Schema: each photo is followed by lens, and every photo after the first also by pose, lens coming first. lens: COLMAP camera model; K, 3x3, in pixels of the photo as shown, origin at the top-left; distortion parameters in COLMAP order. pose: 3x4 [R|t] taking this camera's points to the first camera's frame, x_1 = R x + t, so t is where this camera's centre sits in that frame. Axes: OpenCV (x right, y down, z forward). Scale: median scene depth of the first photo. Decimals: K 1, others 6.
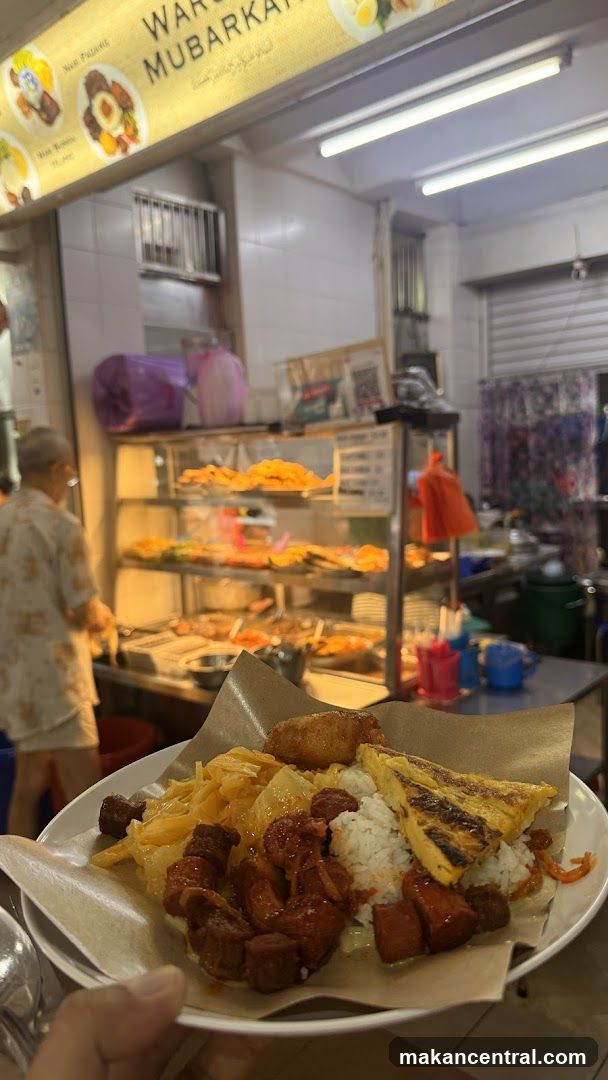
lens RADIAL K [[778.1, 0, 306.5], [0, 778.1, 537.7], [0, 0, 1]] dist [0.038602, -0.073440]
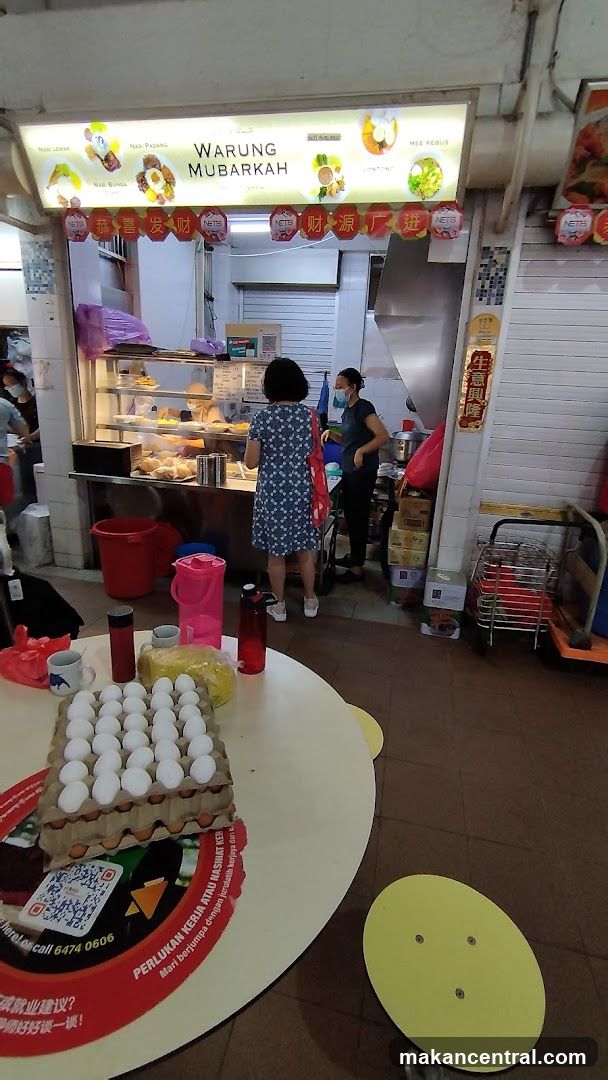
lens RADIAL K [[493.1, 0, 308.5], [0, 493.1, 540.7], [0, 0, 1]] dist [-0.002187, 0.000000]
pose [[0.869647, -0.057938, 0.490263, -0.552258], [-0.041681, 0.980927, 0.189858, 0.080919], [-0.491912, -0.185543, 0.850645, -0.372385]]
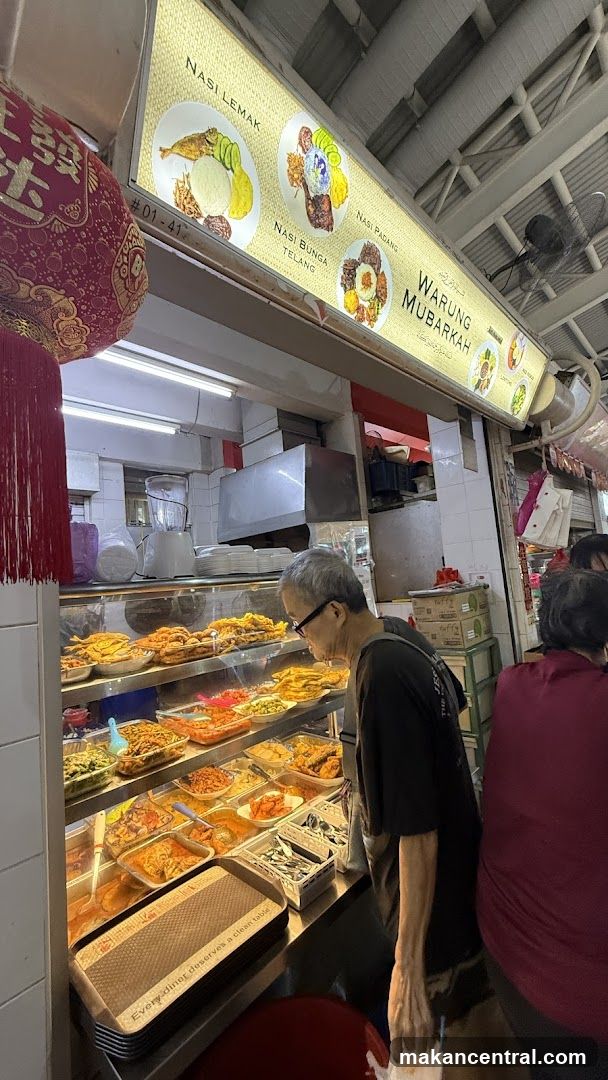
lens RADIAL K [[428.9, 0, 302.0], [0, 428.9, 538.0], [0, 0, 1]] dist [-0.000035, 0.000190]
pose [[0.071854, 0.145835, 0.986696, -0.781327], [0.192479, 0.968631, -0.157181, -0.109106], [-0.978667, 0.201213, 0.041530, 1.093309]]
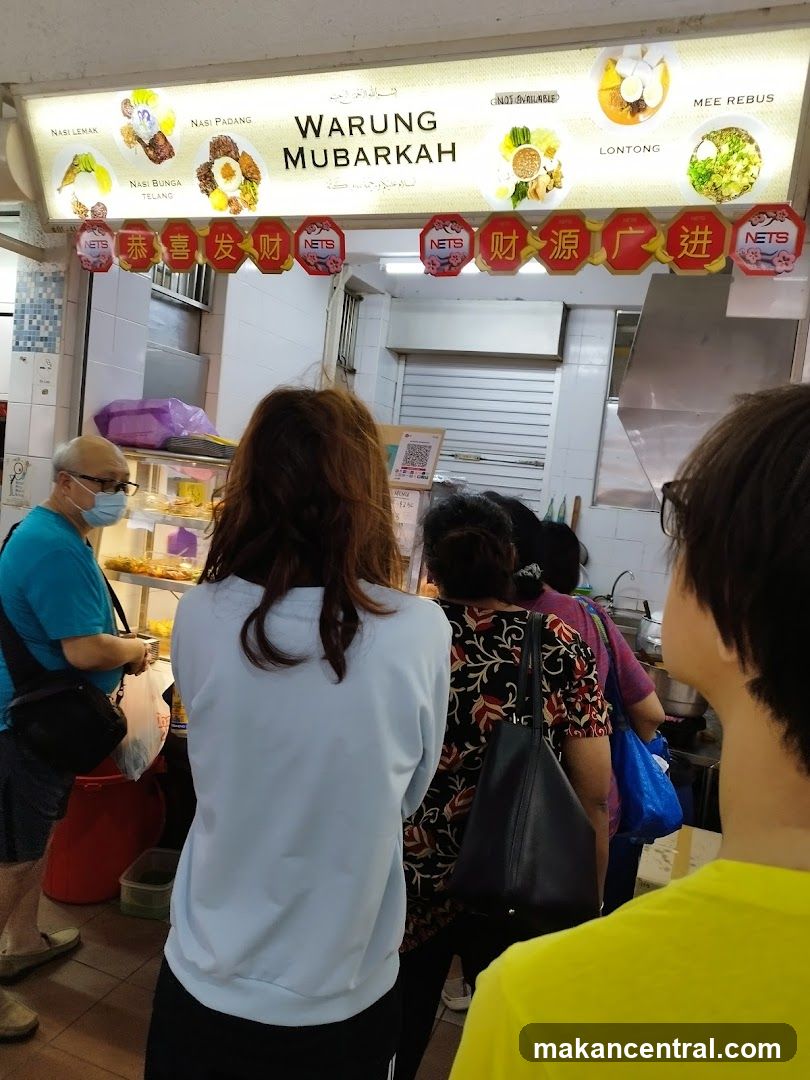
lens RADIAL K [[779.1, 0, 402.5], [0, 779.1, 541.6], [0, 0, 1]] dist [0.031148, -0.046992]
pose [[0.924918, 0.120772, 0.360472, -0.348878], [-0.112795, 0.992680, -0.043172, -0.010110], [-0.363047, -0.000729, 0.931770, -0.115024]]
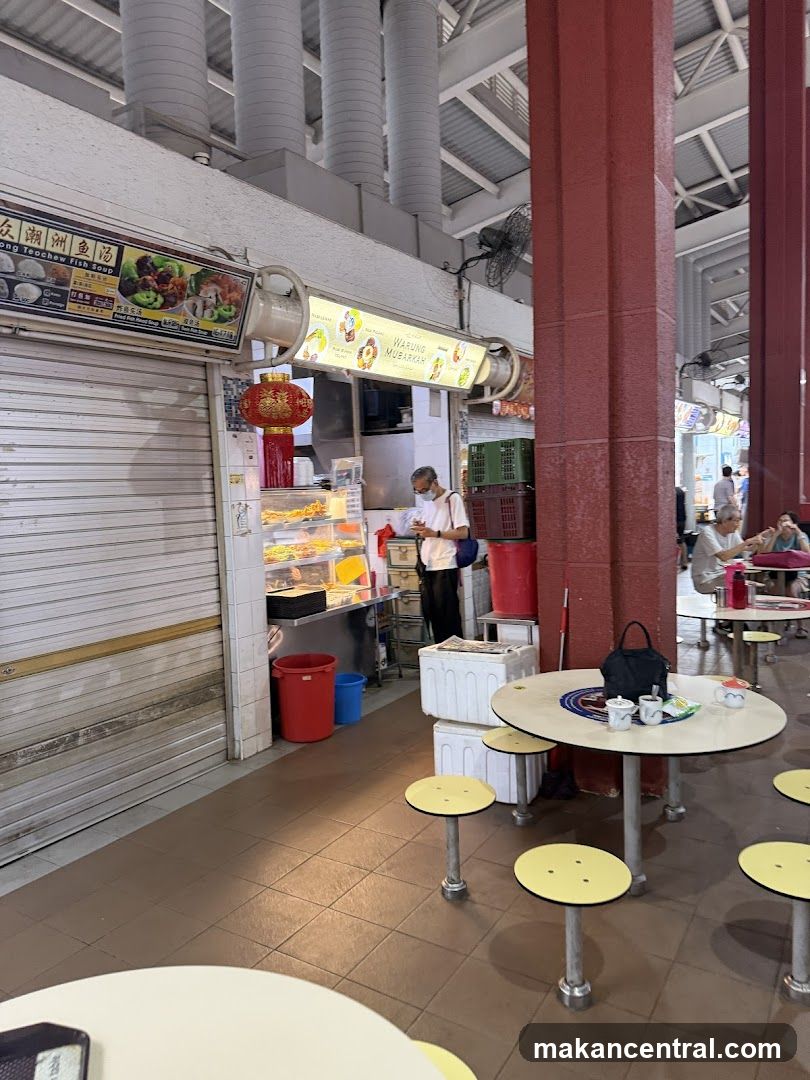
lens RADIAL K [[748.5, 0, 403.1], [0, 748.5, 560.4], [0, 0, 1]] dist [0.049631, -0.000250]
pose [[-0.153718, -0.046038, 0.987042, -2.476149], [0.154100, 0.985575, 0.069969, -0.060685], [-0.976025, 0.162859, -0.144406, 1.278918]]
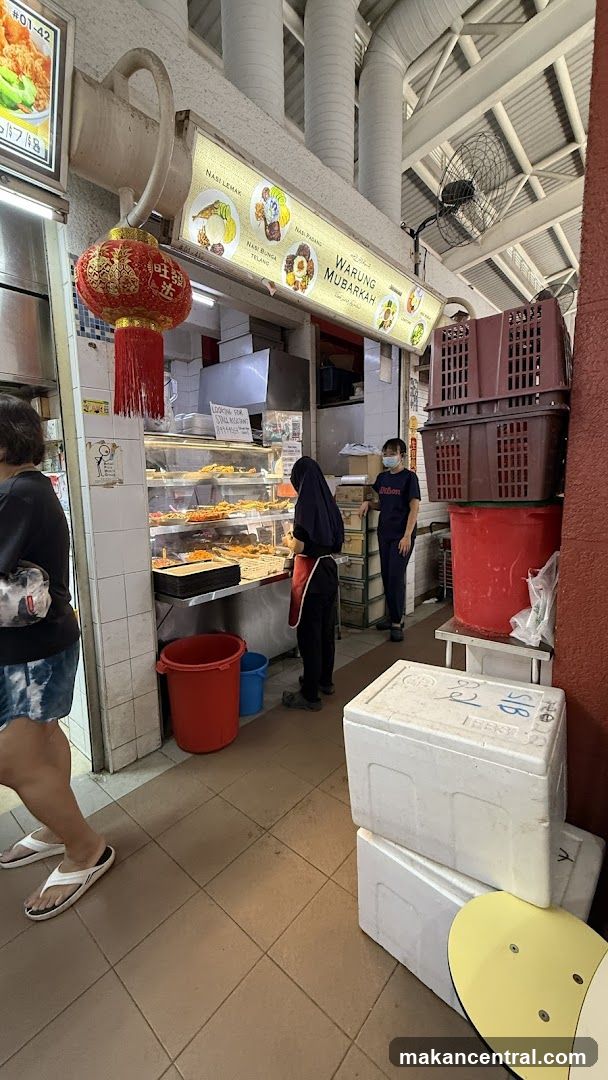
lens RADIAL K [[428.9, 0, 302.0], [0, 428.9, 538.0], [0, 0, 1]] dist [-0.000035, 0.000190]
pose [[-0.001973, -0.089839, 0.995954, -1.314272], [0.127337, 0.987826, 0.089358, 0.019223], [-0.991858, 0.126998, 0.009491, 1.028927]]
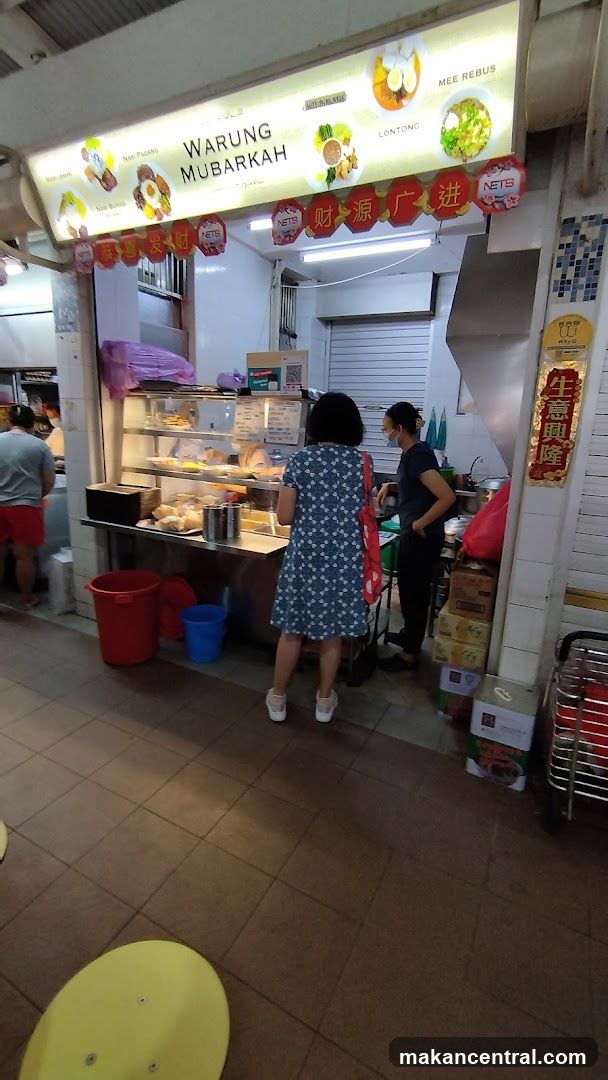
lens RADIAL K [[493.1, 0, 306.0], [0, 493.1, 534.3], [0, 0, 1]] dist [-0.004304, 0.004657]
pose [[0.969340, 0.030144, 0.243869, -0.161875], [-0.060060, 0.991410, 0.116182, 0.037853], [-0.238272, -0.127267, 0.962824, -0.183798]]
